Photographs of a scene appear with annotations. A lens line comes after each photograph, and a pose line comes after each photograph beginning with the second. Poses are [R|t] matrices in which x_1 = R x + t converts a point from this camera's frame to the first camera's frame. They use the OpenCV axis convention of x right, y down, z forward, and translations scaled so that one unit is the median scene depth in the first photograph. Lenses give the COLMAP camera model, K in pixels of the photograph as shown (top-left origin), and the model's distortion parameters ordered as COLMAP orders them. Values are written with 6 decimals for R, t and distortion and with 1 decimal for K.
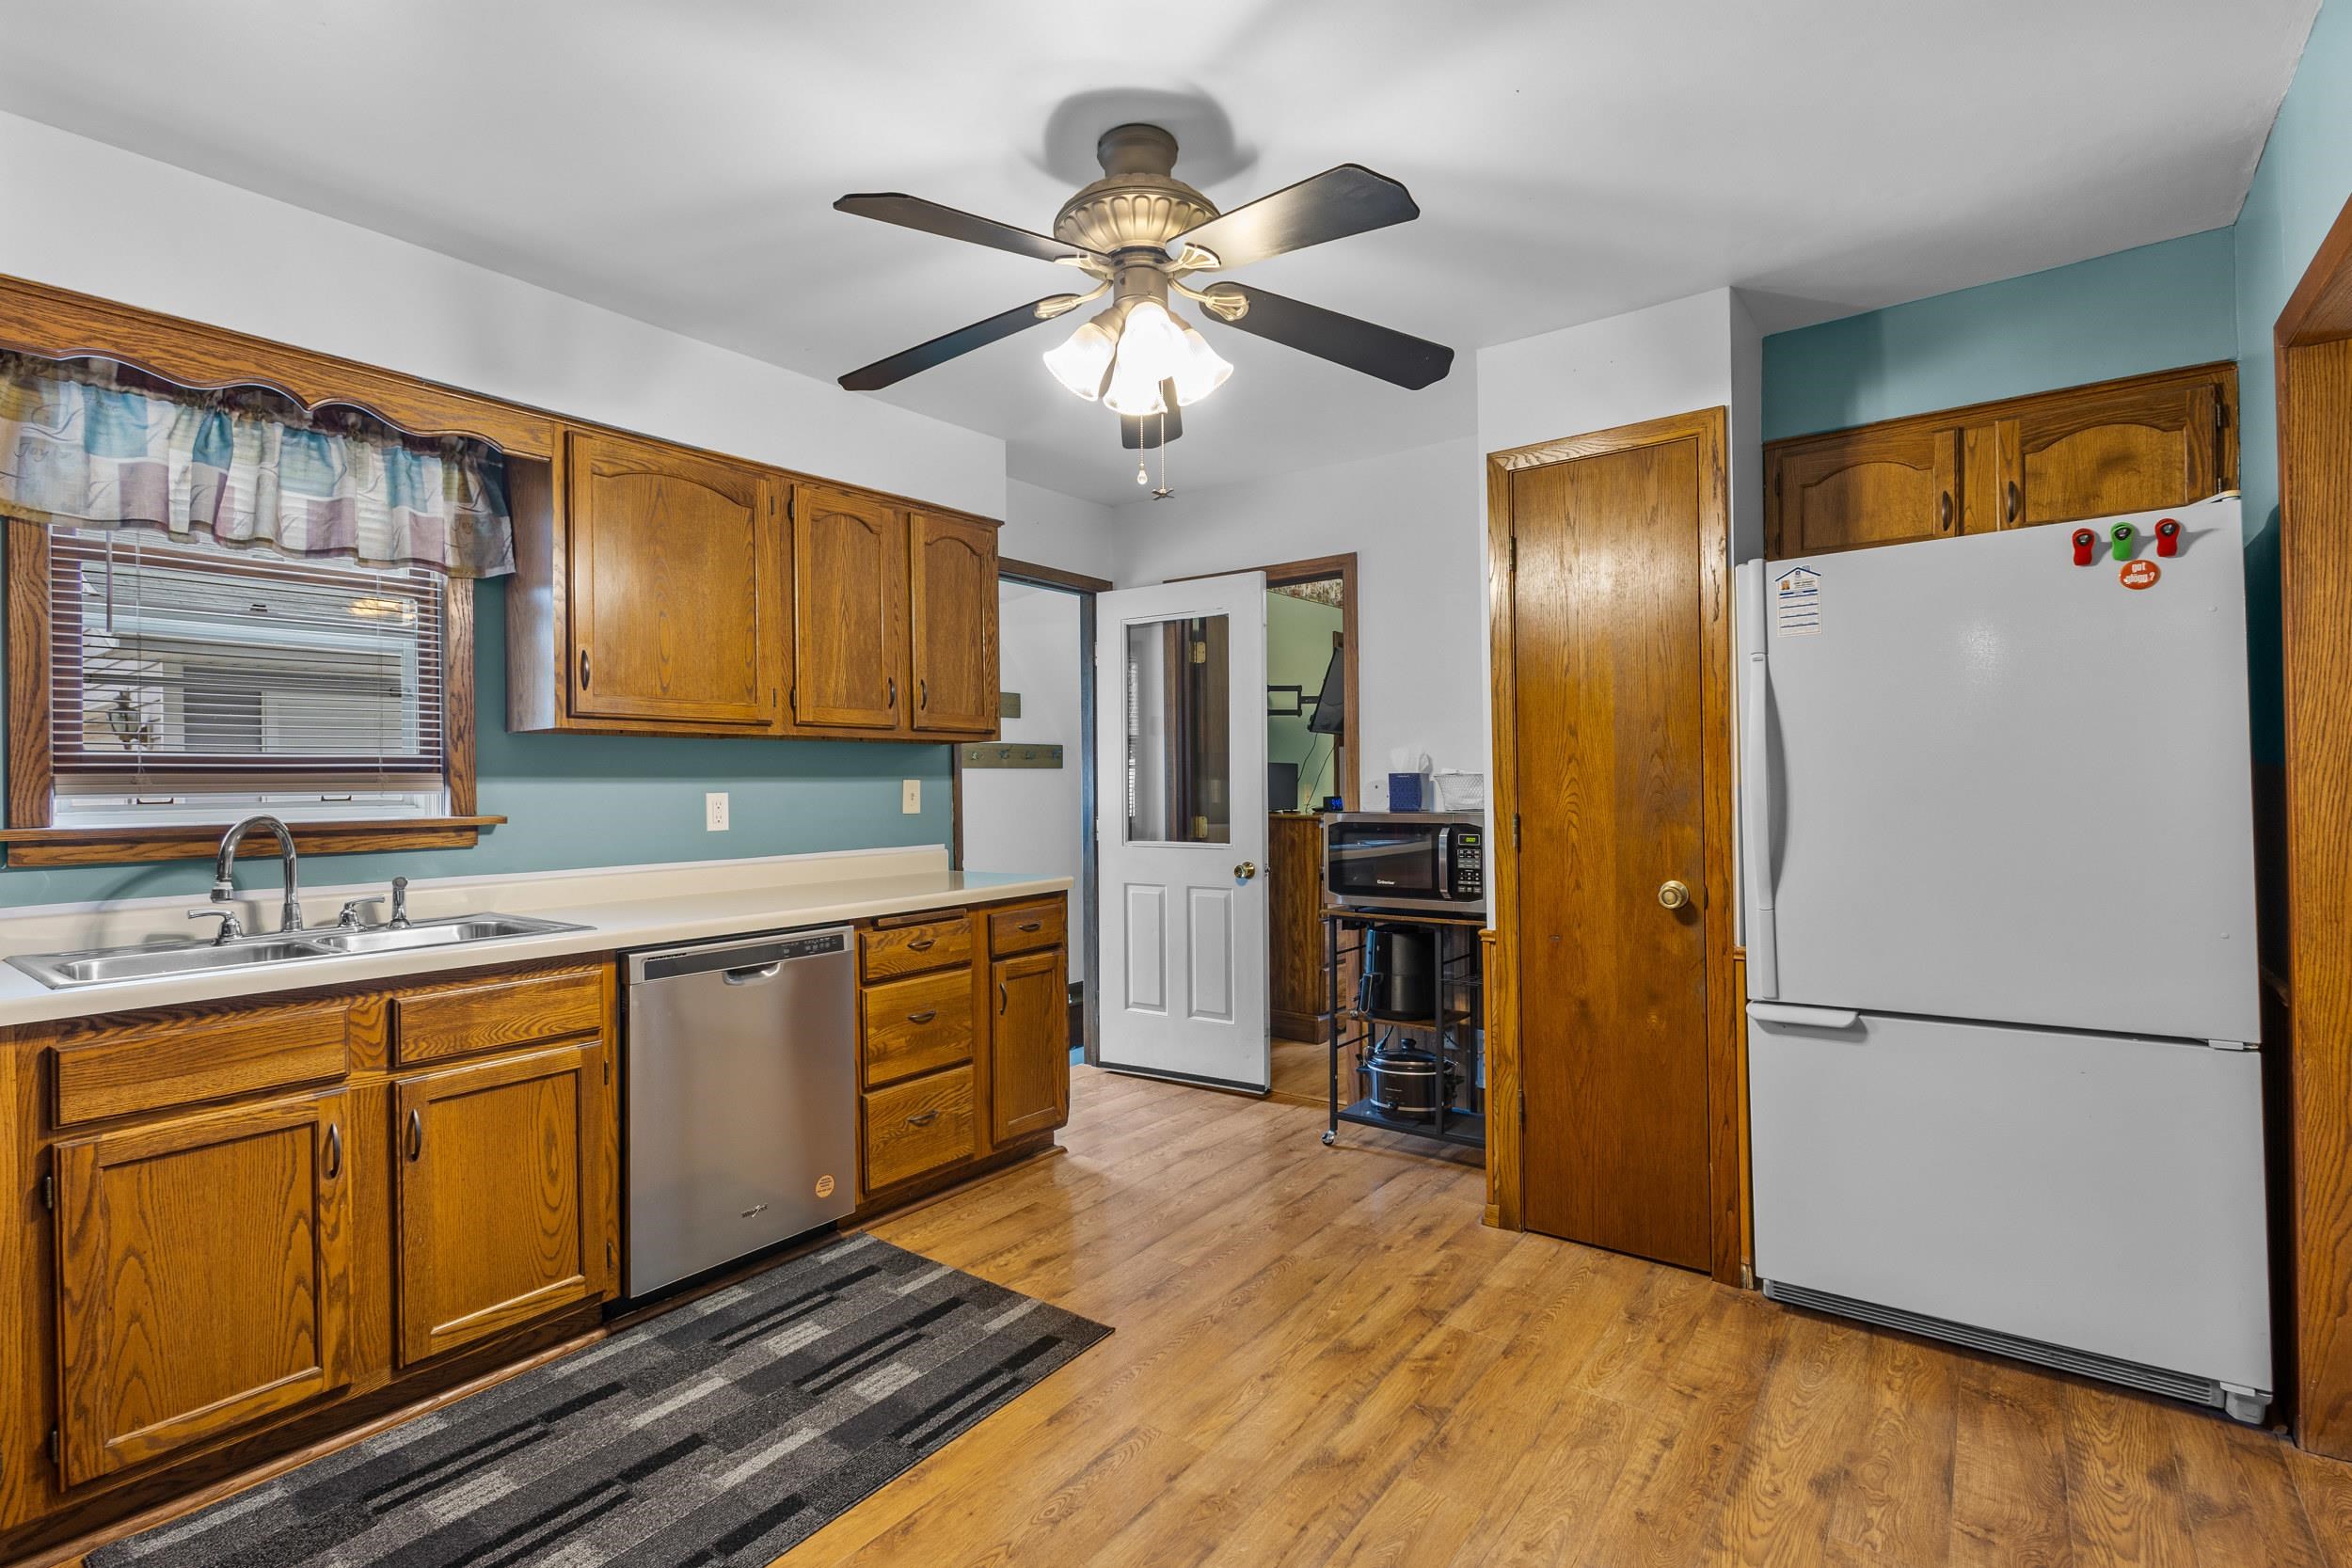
lens RADIAL K [[1074.7, 0, 1171.6], [0, 1074.7, 788.7], [0, 0, 1]] dist [0.002320, -0.000407]
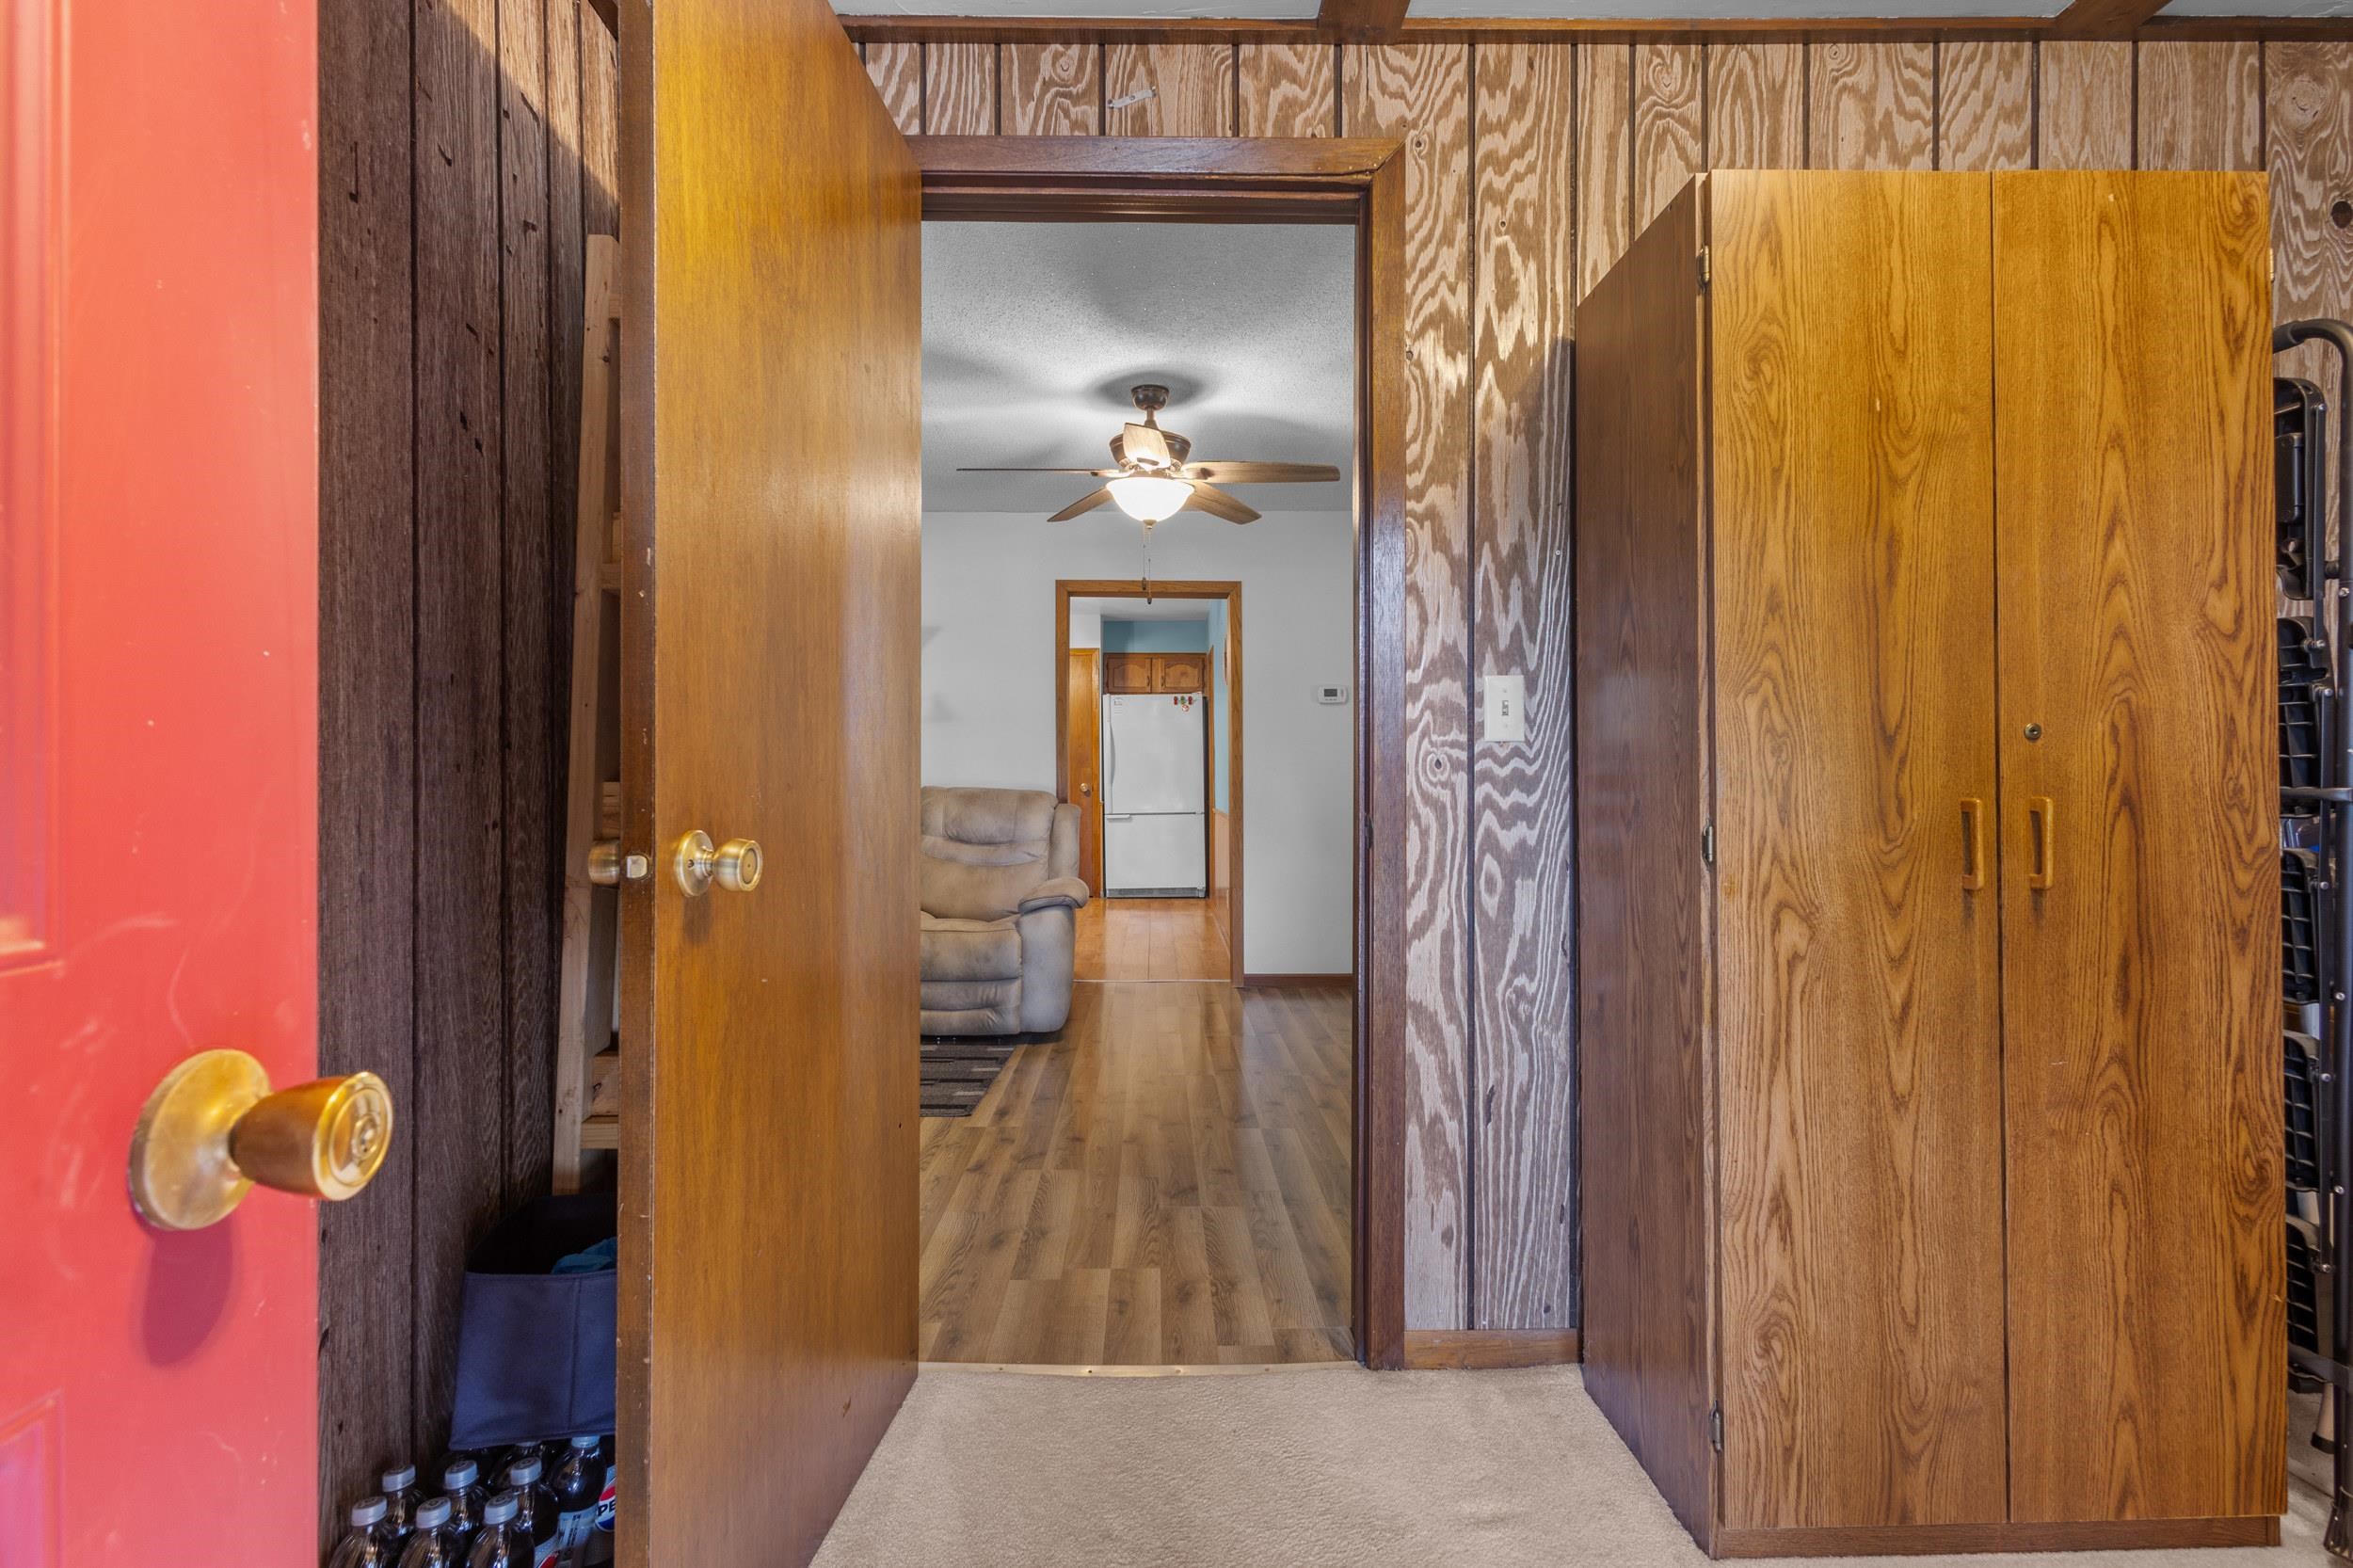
lens RADIAL K [[1081.5, 0, 1170.3], [0, 1081.5, 782.6], [0, 0, 1]] dist [0.002856, 0.000303]
pose [[0.785099, 0.009010, 0.619305, -1.424803], [-0.004969, 0.999954, -0.008249, 0.107896], [-0.619351, 0.003399, 0.785107, -1.839543]]
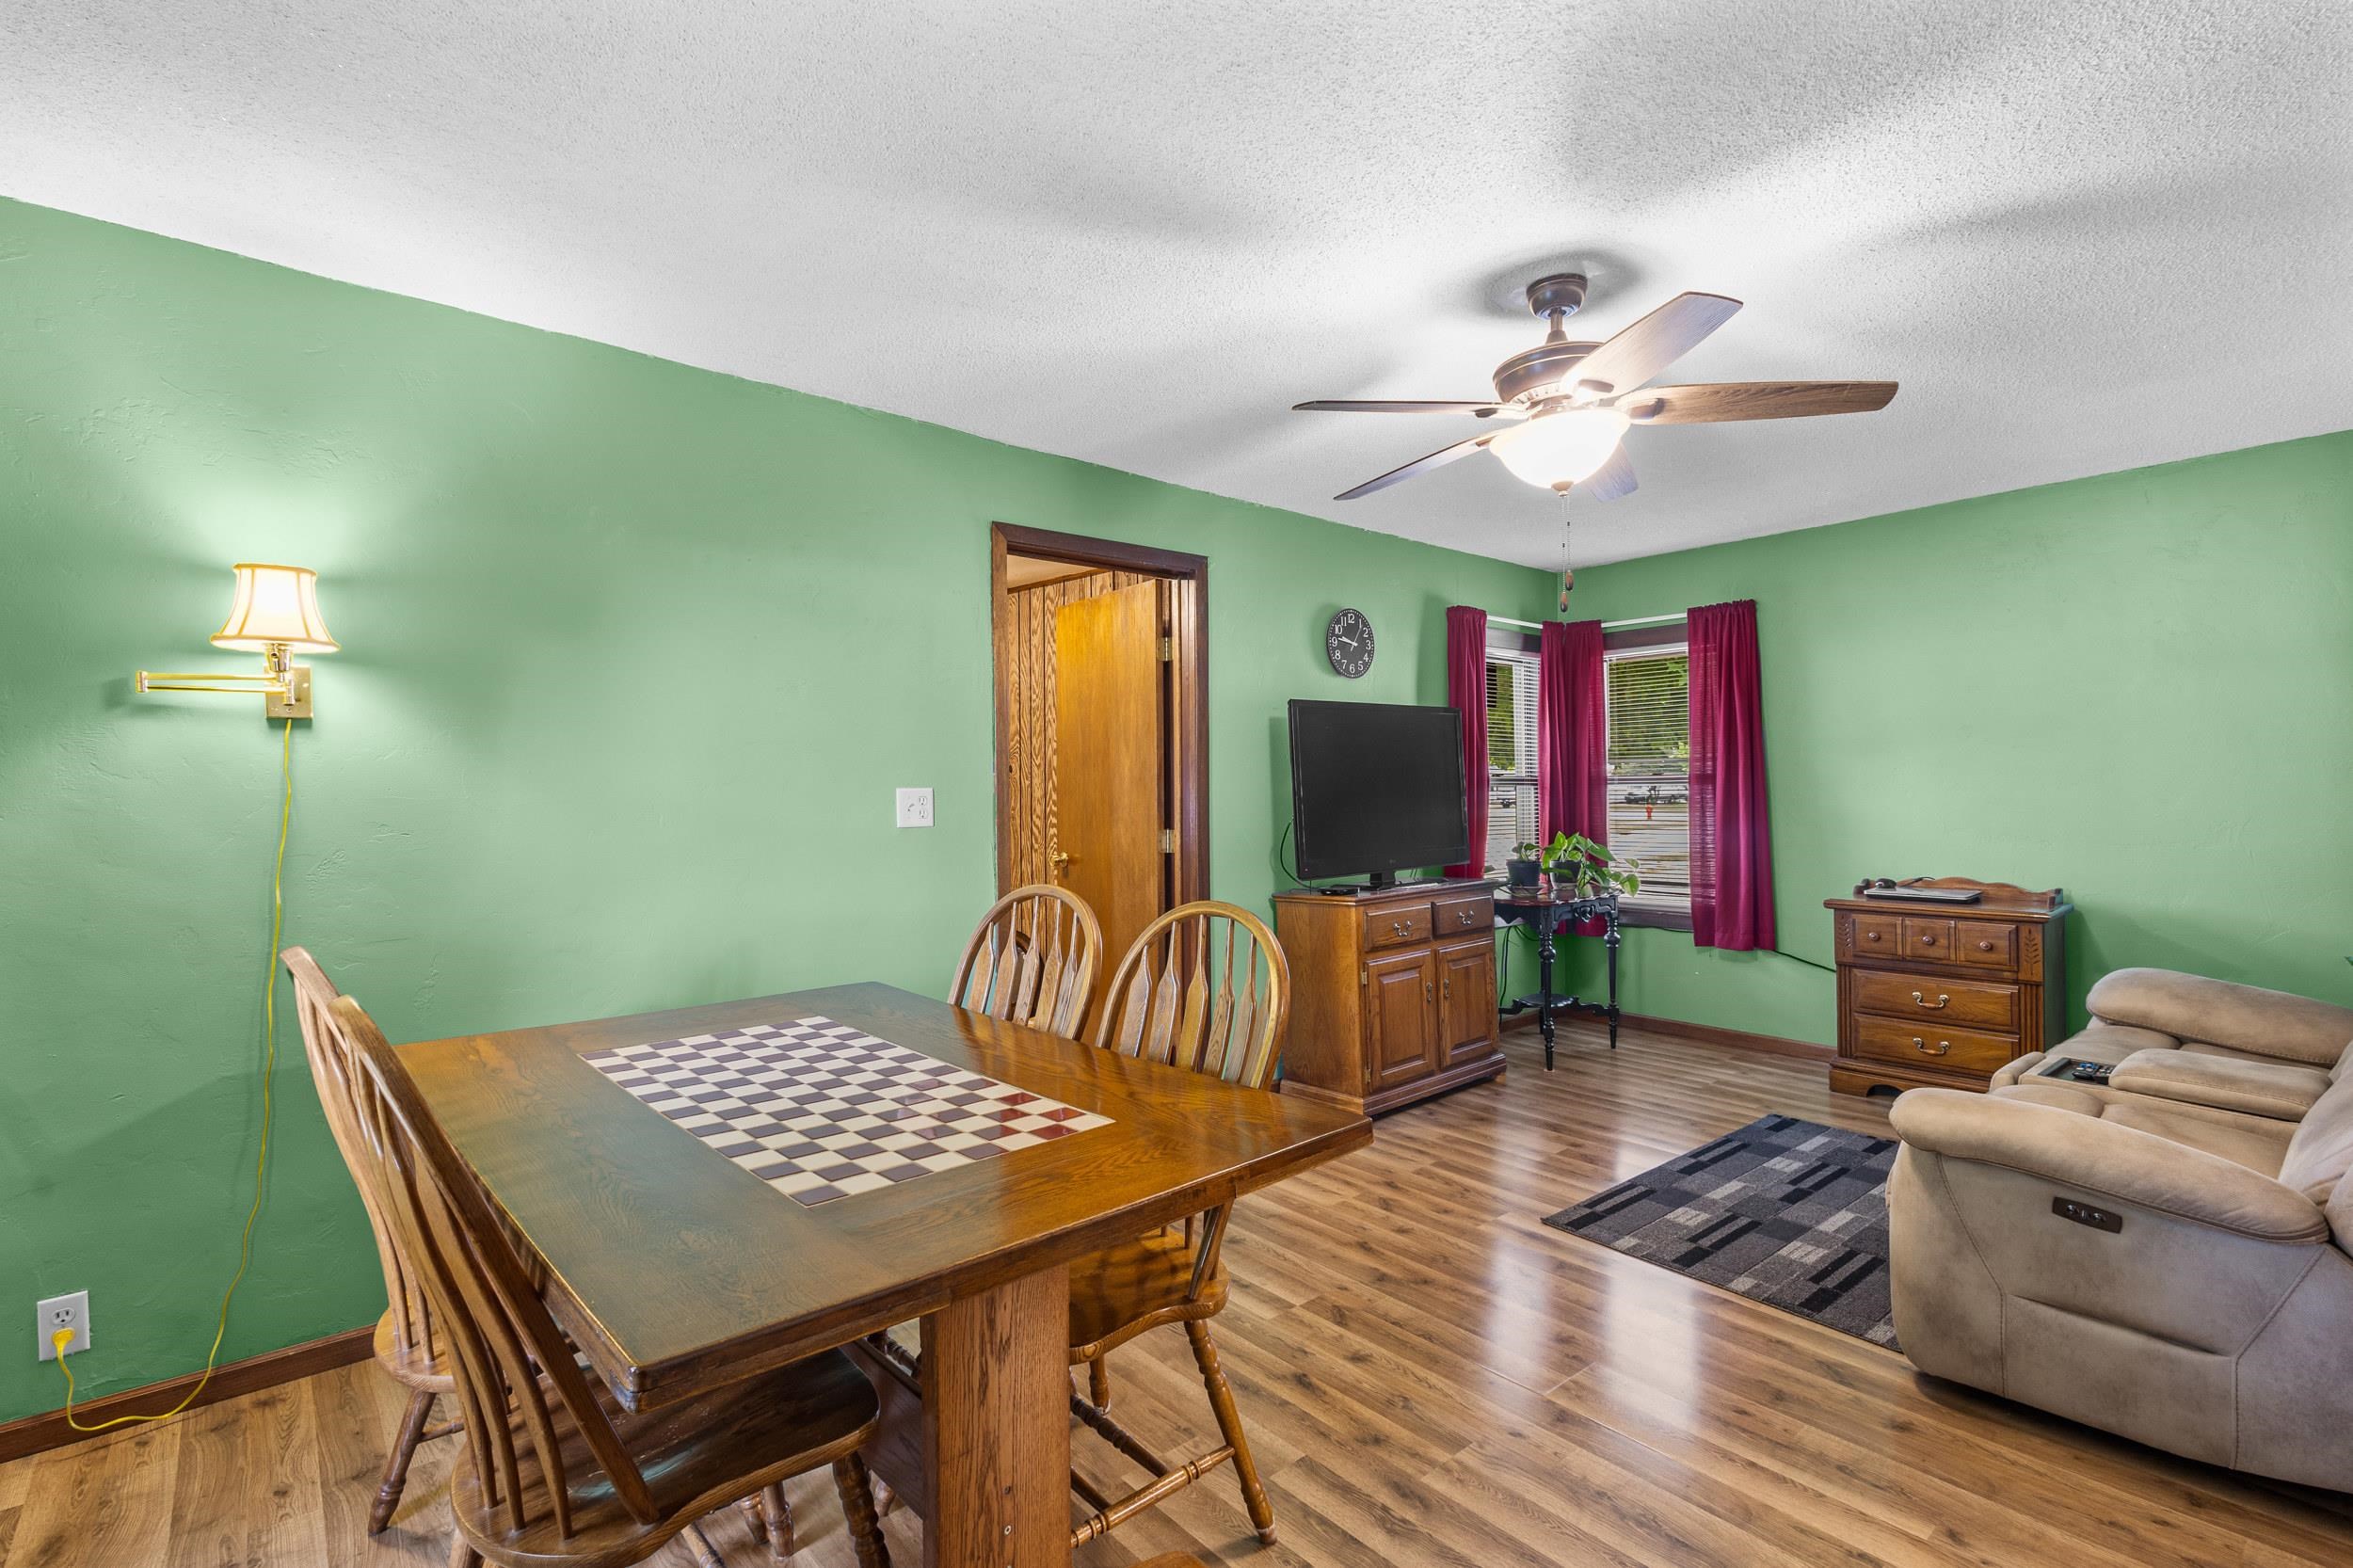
lens RADIAL K [[1075.2, 0, 1172.1], [0, 1075.2, 788.7], [0, 0, 1]] dist [0.002320, -0.000407]
pose [[-0.219526, 0.013731, -0.975510, 0.350208], [0.010251, 0.999878, 0.011767, 0.000719], [0.975553, -0.007416, -0.219640, -0.861857]]
